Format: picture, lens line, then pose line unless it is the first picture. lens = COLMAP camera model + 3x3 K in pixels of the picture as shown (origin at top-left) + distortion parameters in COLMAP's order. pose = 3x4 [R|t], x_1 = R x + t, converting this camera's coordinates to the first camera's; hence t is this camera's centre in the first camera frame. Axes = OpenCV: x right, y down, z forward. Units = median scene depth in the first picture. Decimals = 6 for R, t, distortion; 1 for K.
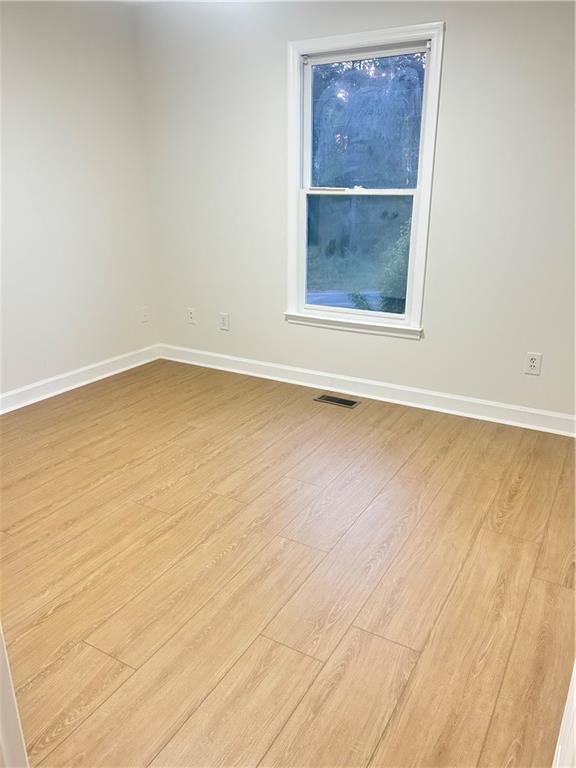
lens RADIAL K [[571.3, 0, 289.9], [0, 571.3, 388.7], [0, 0, 1]] dist [0.057203, -0.047970]
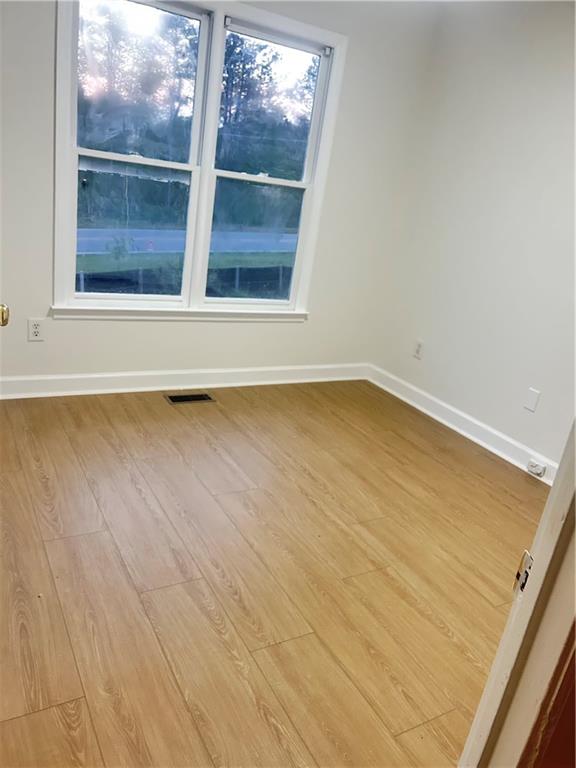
lens RADIAL K [[571.3, 0, 289.6], [0, 571.3, 380.6], [0, 0, 1]] dist [0.057203, -0.047970]
pose [[0.485260, -0.209619, 0.848872, -0.614215], [0.151799, 0.976292, 0.154307, -0.124191], [-0.861092, 0.053979, 0.505575, 0.398438]]
